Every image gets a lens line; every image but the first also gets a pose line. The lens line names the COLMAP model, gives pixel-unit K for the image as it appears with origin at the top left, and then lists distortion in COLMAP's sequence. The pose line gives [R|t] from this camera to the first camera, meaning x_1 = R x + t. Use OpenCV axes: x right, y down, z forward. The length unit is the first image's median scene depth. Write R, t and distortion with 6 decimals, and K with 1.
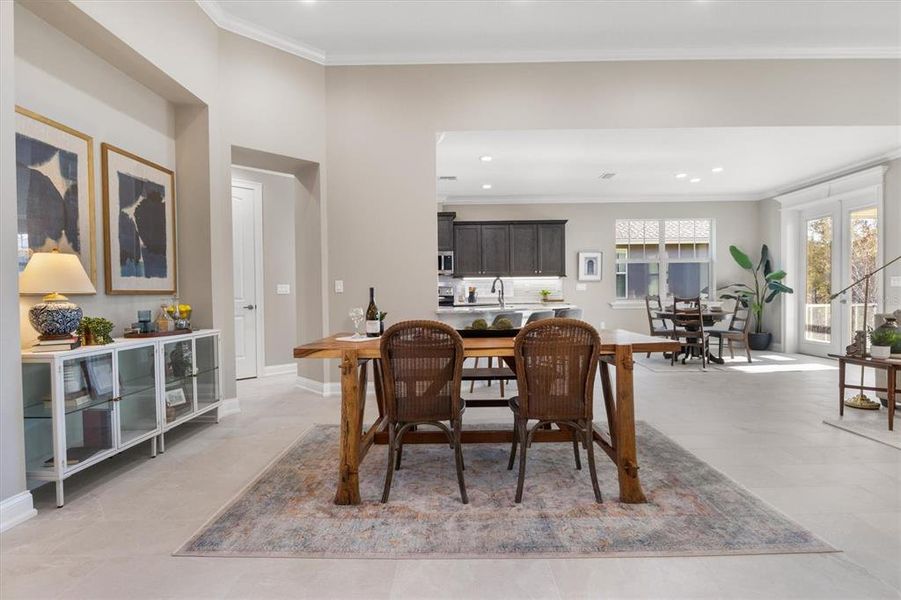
lens RADIAL K [[443.6, 0, 452.7], [0, 443.6, 301.2], [0, 0, 1]] dist [-0.006583, -0.007740]
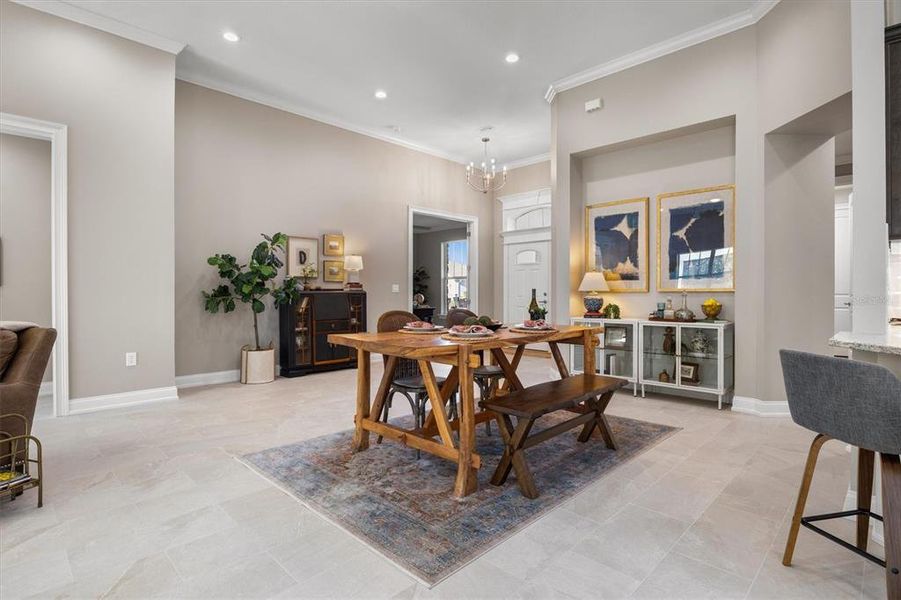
lens RADIAL K [[449.2, 0, 450.8], [0, 449.2, 294.7], [0, 0, 1]] dist [-0.003208, -0.001093]
pose [[-0.691546, 0.014814, -0.722180, 0.398942], [-0.003916, 0.999698, 0.024256, -0.018002], [0.722321, 0.019602, -0.691280, 0.706874]]
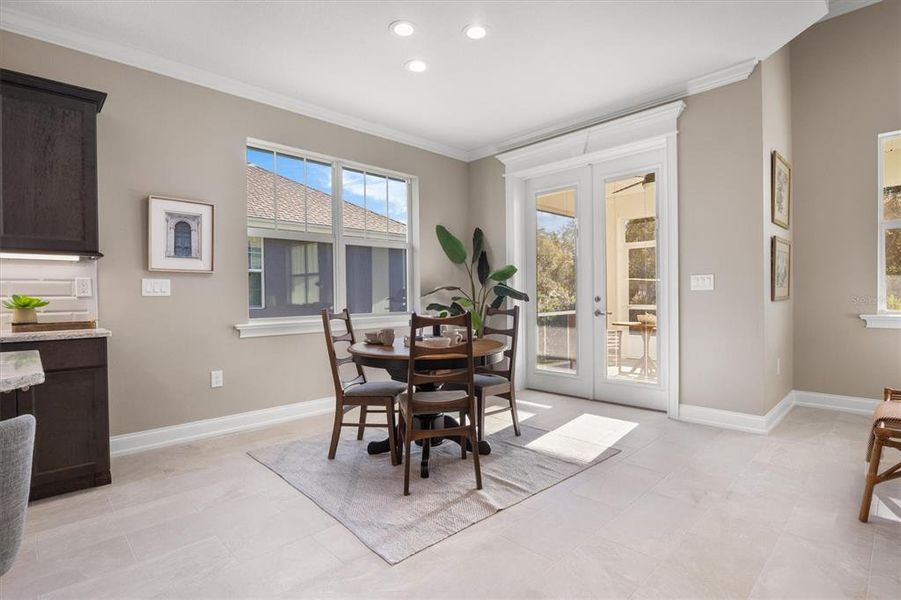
lens RADIAL K [[443.6, 0, 452.7], [0, 443.6, 301.2], [0, 0, 1]] dist [-0.006583, -0.007740]
pose [[0.703872, -0.004902, 0.710310, 0.235010], [0.015593, 0.999842, -0.008551, -0.014613], [-0.710156, 0.017095, 0.703837, 0.644644]]
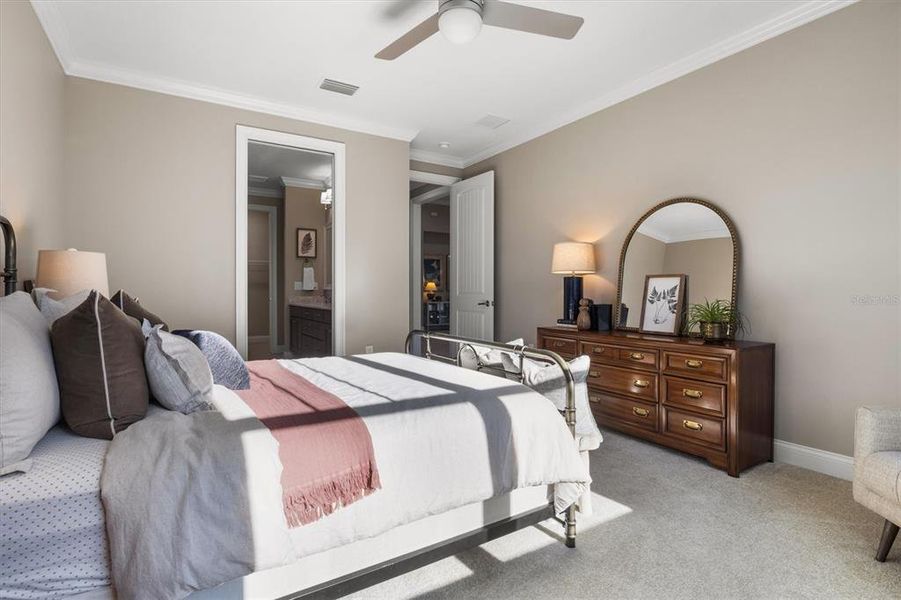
lens RADIAL K [[453.1, 0, 449.6], [0, 453.1, 292.0], [0, 0, 1]] dist [-0.010378, -0.002416]
pose [[0.538336, 0.016711, -0.842565, 1.274523], [-0.023120, 0.999720, 0.005057, -0.011878], [0.842413, 0.016758, 0.538571, -0.574953]]
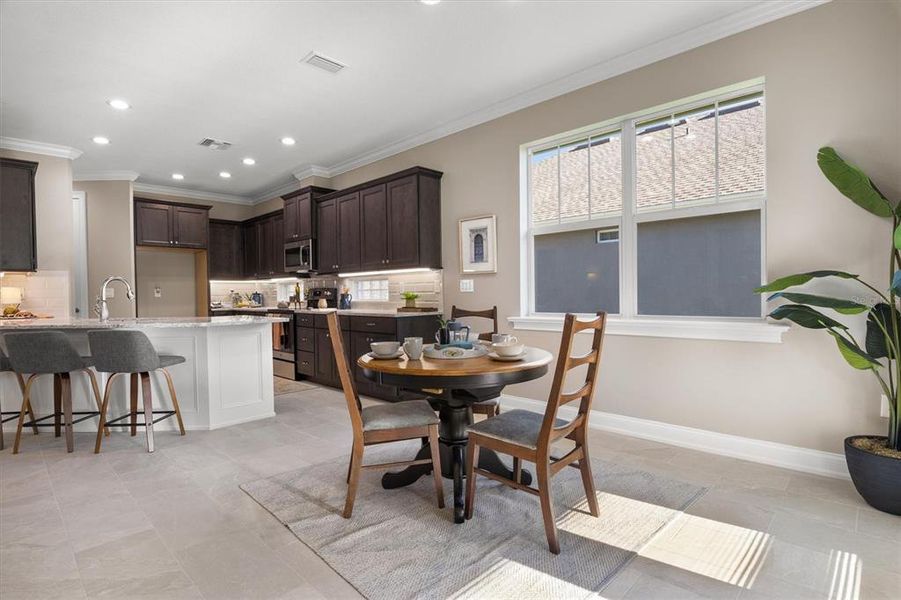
lens RADIAL K [[443.6, 0, 452.7], [0, 443.6, 301.2], [0, 0, 1]] dist [-0.006583, -0.007740]
pose [[0.733667, 0.012745, -0.679390, 0.770681], [-0.006846, 0.999912, 0.011365, -0.022527], [0.679475, -0.003687, 0.733689, 0.705772]]
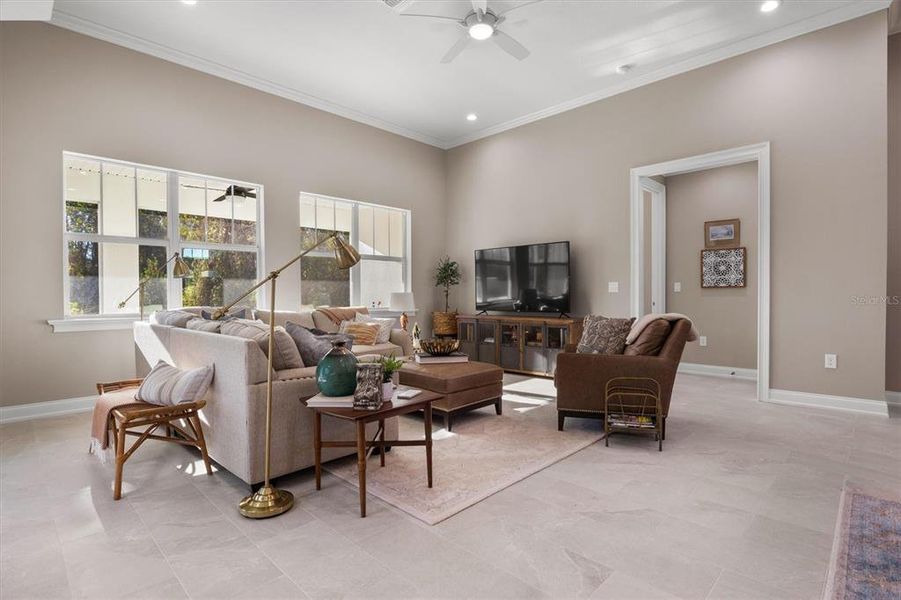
lens RADIAL K [[443.6, 0, 452.7], [0, 443.6, 301.2], [0, 0, 1]] dist [-0.006583, -0.007740]
pose [[-0.727289, 0.008681, 0.686277, 0.219729], [0.027124, 0.999502, 0.016102, -0.014151], [-0.685795, 0.030326, -0.727162, 0.720992]]
